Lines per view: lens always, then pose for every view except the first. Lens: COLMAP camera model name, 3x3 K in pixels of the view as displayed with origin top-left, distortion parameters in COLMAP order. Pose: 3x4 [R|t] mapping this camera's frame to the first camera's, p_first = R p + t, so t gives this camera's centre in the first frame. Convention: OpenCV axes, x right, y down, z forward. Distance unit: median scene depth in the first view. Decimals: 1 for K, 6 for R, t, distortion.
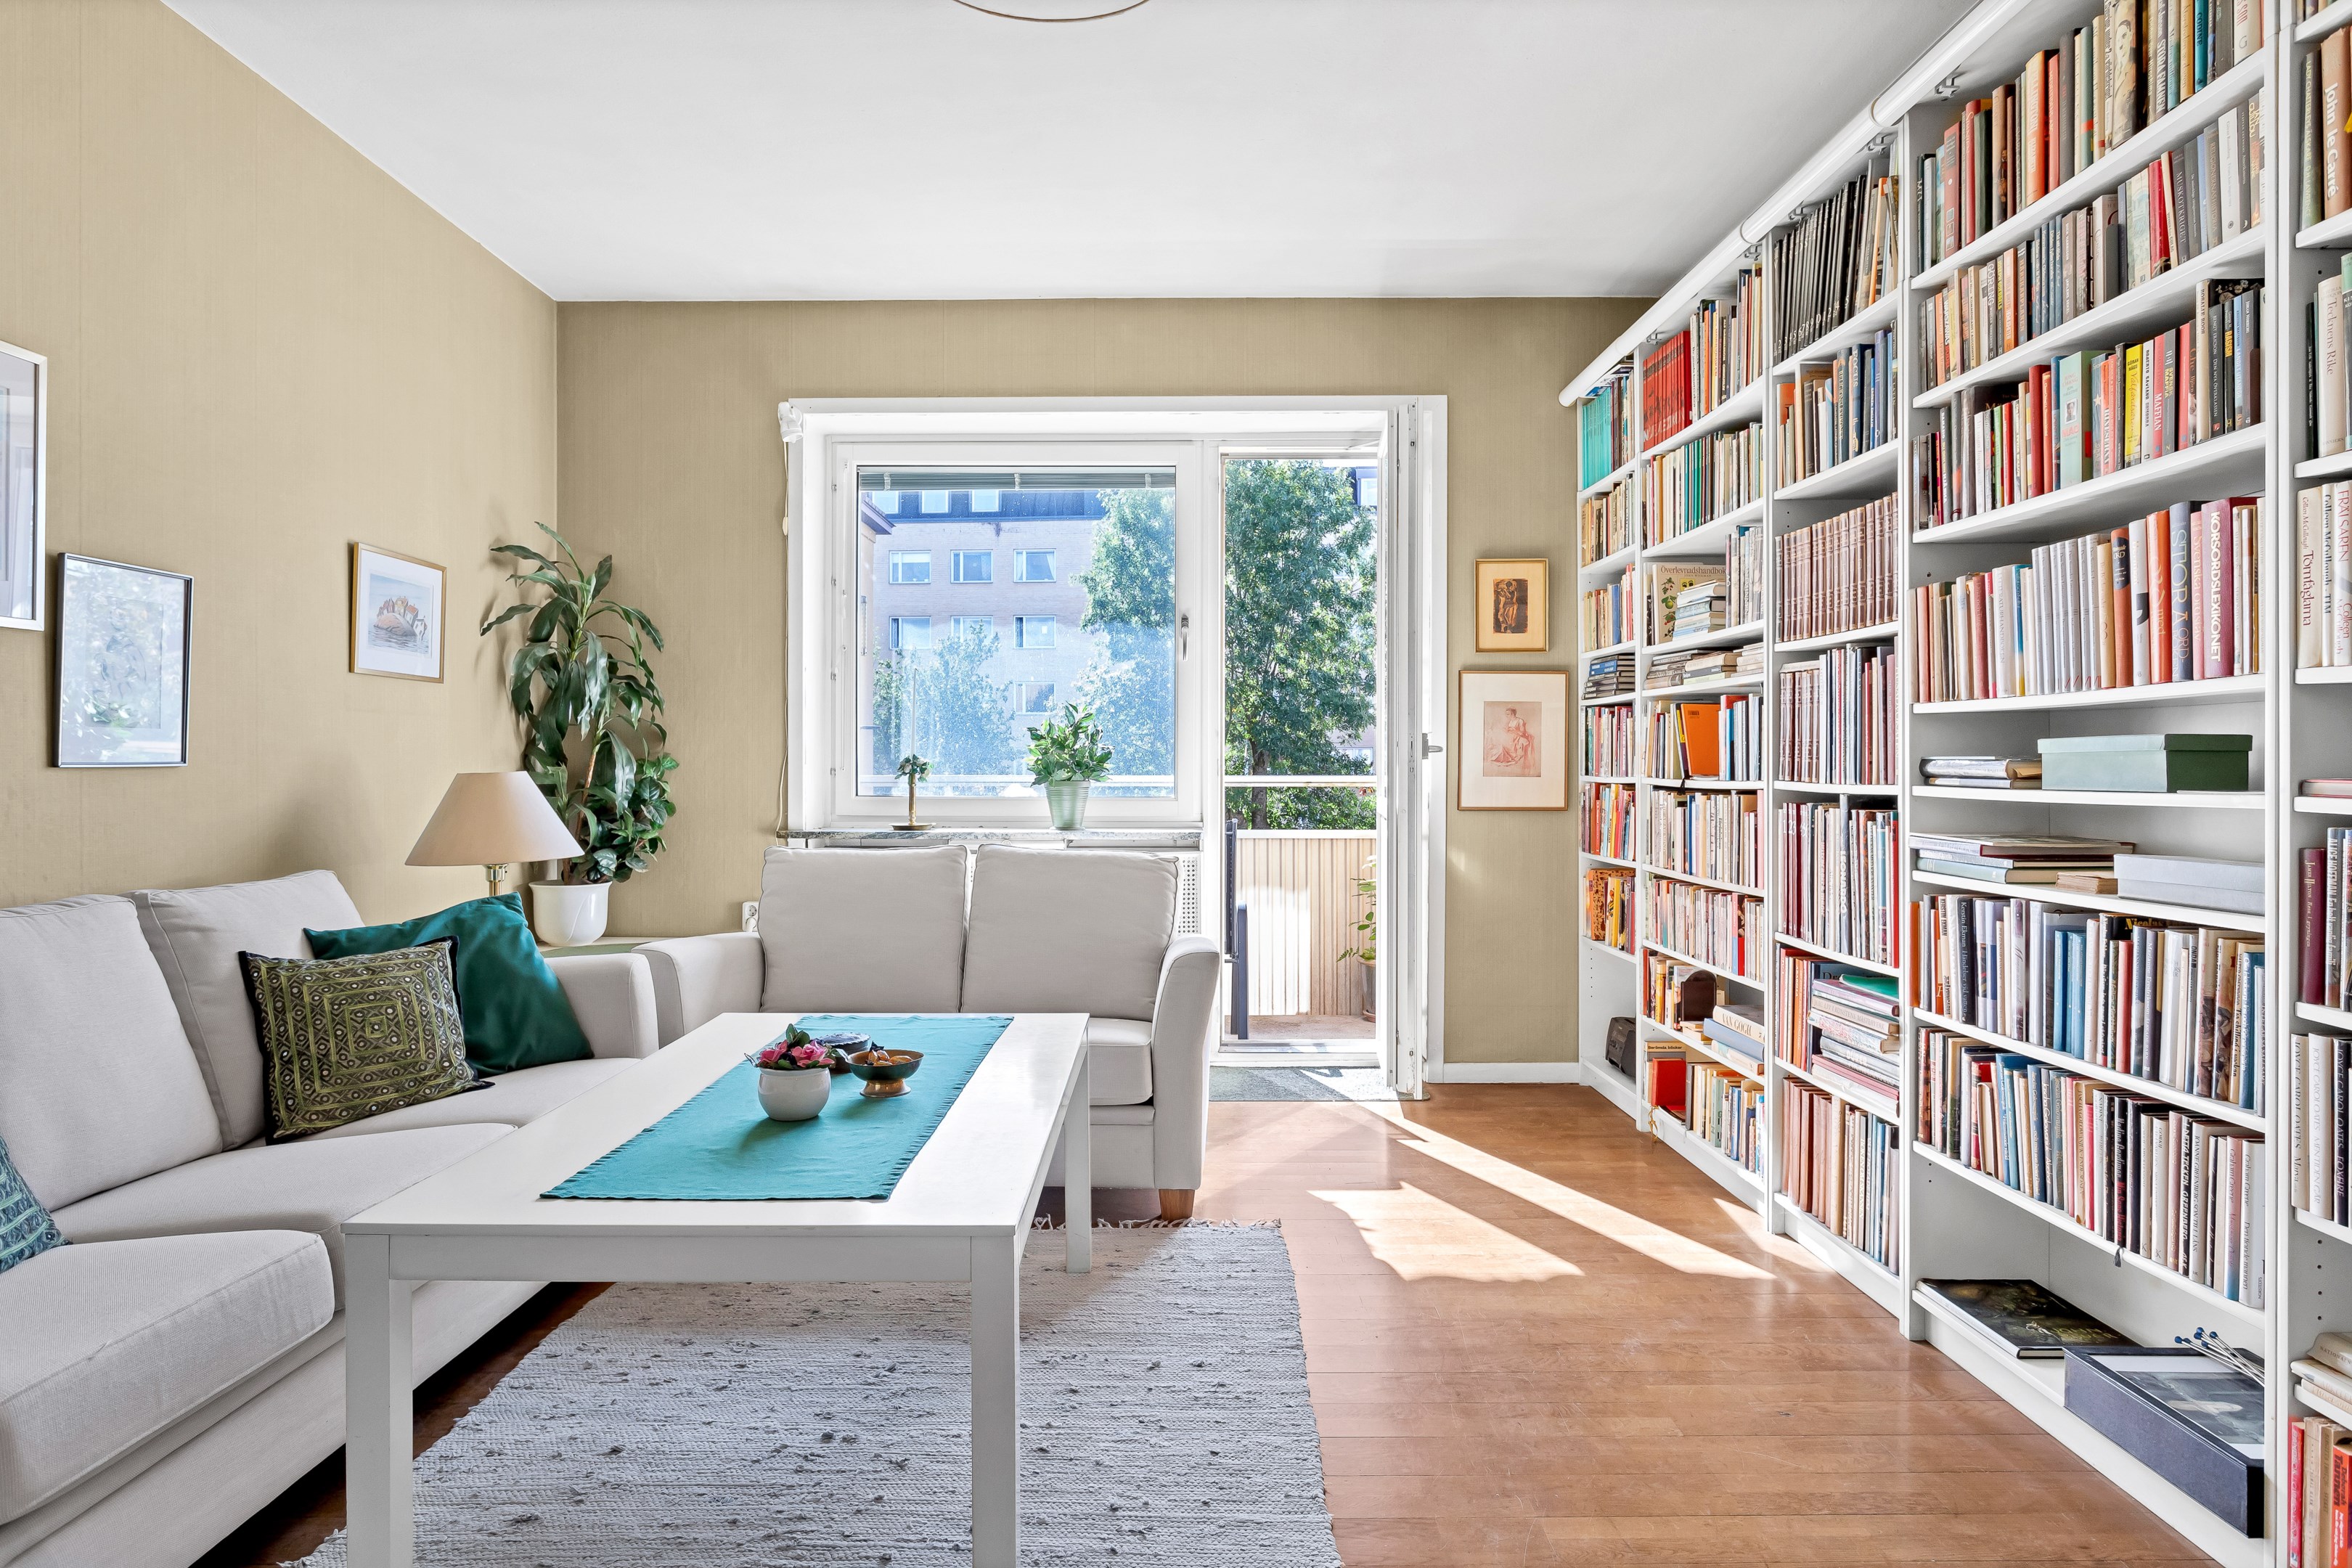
lens RADIAL K [[1436.3, 0, 1174.9], [0, 1436.3, 769.8], [0, 0, 1]] dist [-0.004935, 0.001696]
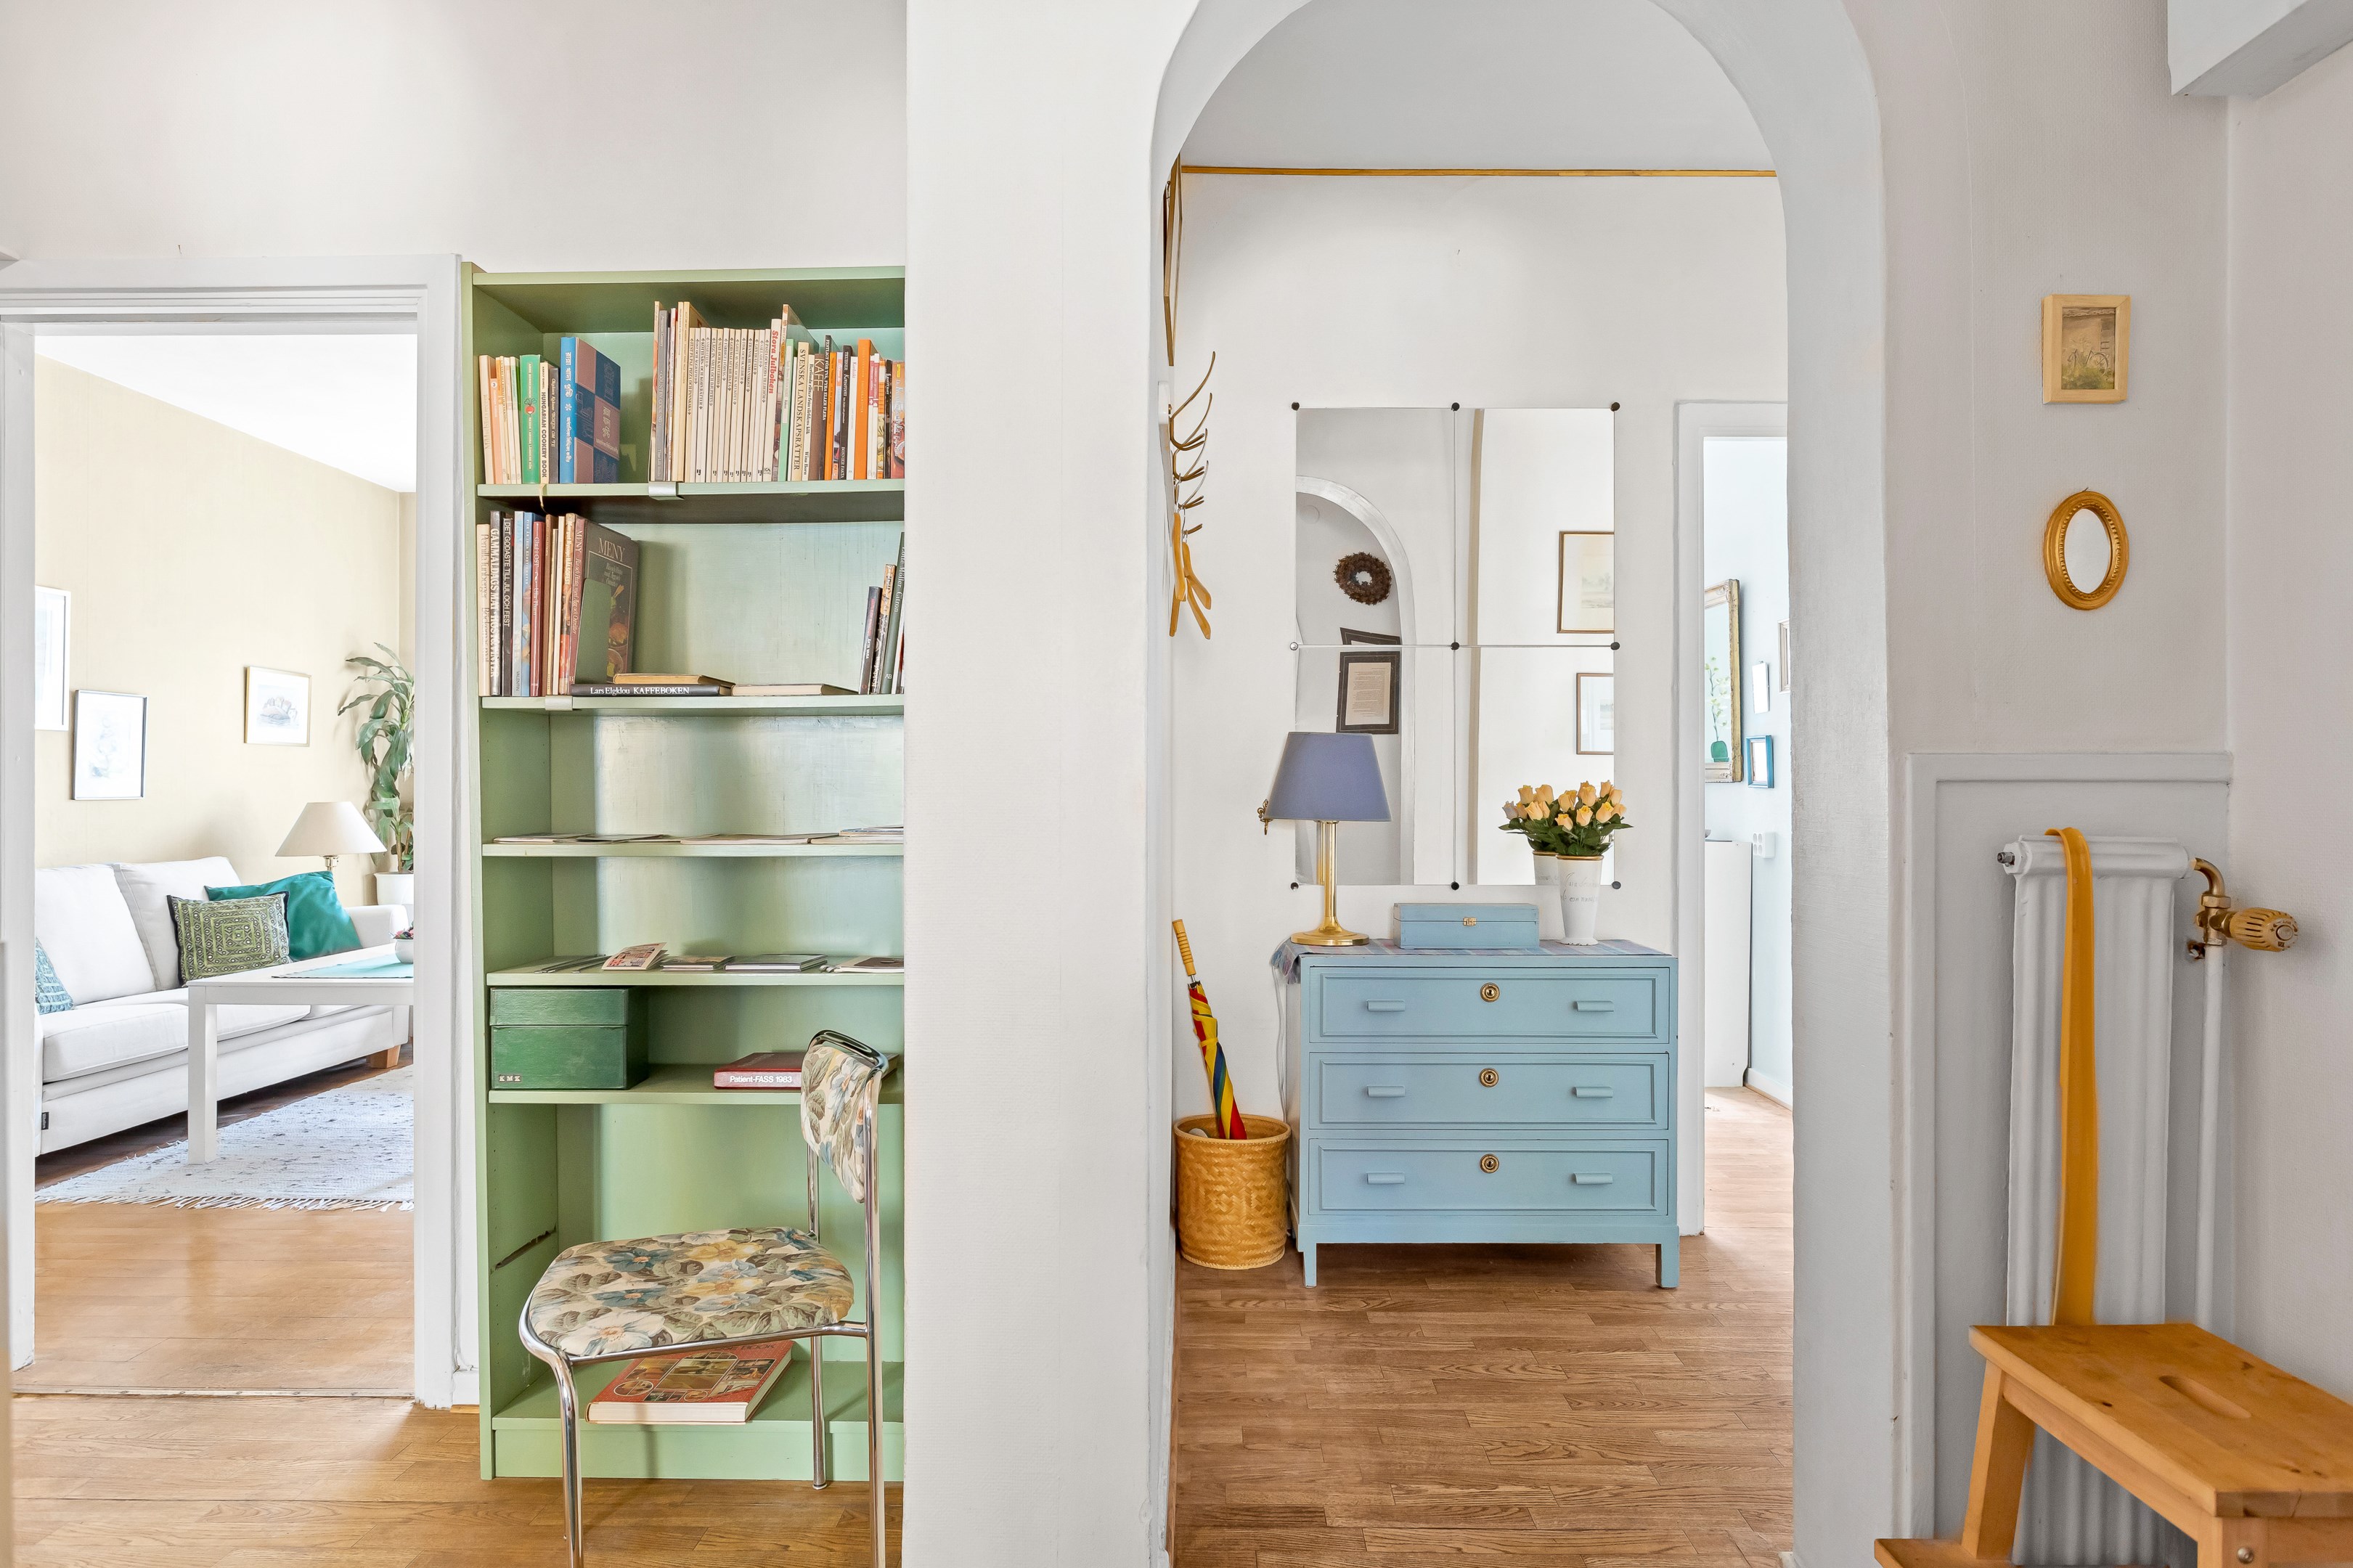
lens RADIAL K [[1436.8, 0, 1175.3], [0, 1436.8, 792.7], [0, 0, 1]] dist [-0.004935, 0.001696]
pose [[0.999970, 0.006812, -0.003755, 0.661741], [-0.006823, 0.999973, -0.002742, -0.014054], [0.003736, 0.002768, 0.999989, -0.862067]]
